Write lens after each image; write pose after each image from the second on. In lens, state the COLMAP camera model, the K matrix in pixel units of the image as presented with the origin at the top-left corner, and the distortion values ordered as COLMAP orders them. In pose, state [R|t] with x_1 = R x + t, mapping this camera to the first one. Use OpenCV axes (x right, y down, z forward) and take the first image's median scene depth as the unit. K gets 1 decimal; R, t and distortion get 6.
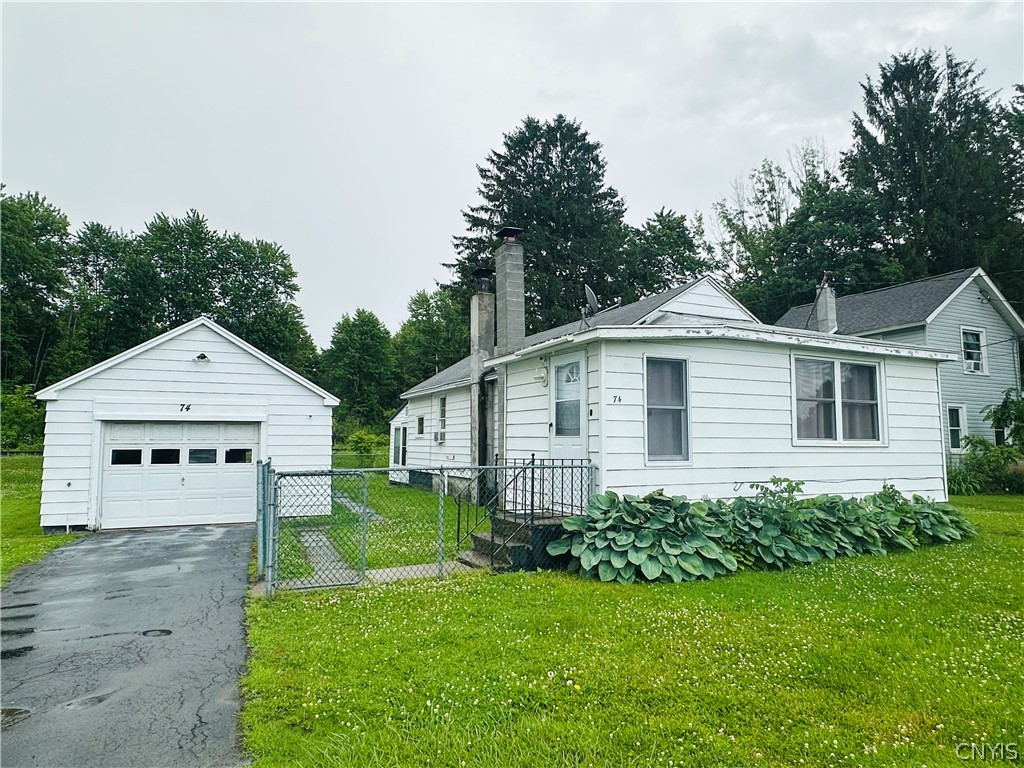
lens RADIAL K [[623.4, 0, 513.1], [0, 623.4, 388.0], [0, 0, 1]] dist [-0.007059, 0.001890]
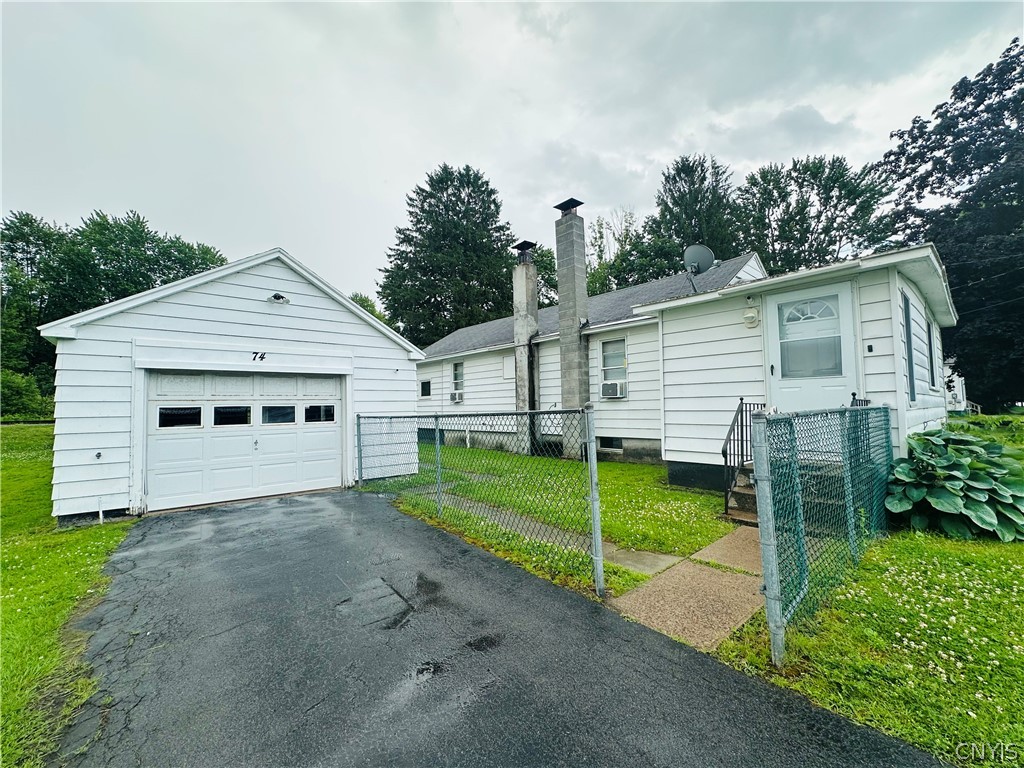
lens RADIAL K [[416.0, 0, 510.8], [0, 416.0, 384.5], [0, 0, 1]] dist [-0.003796, 0.000670]
pose [[0.960567, -0.002017, 0.278040, -0.092019], [-0.006037, 0.999587, 0.028106, 0.013259], [-0.277981, -0.028676, 0.960158, 0.095769]]
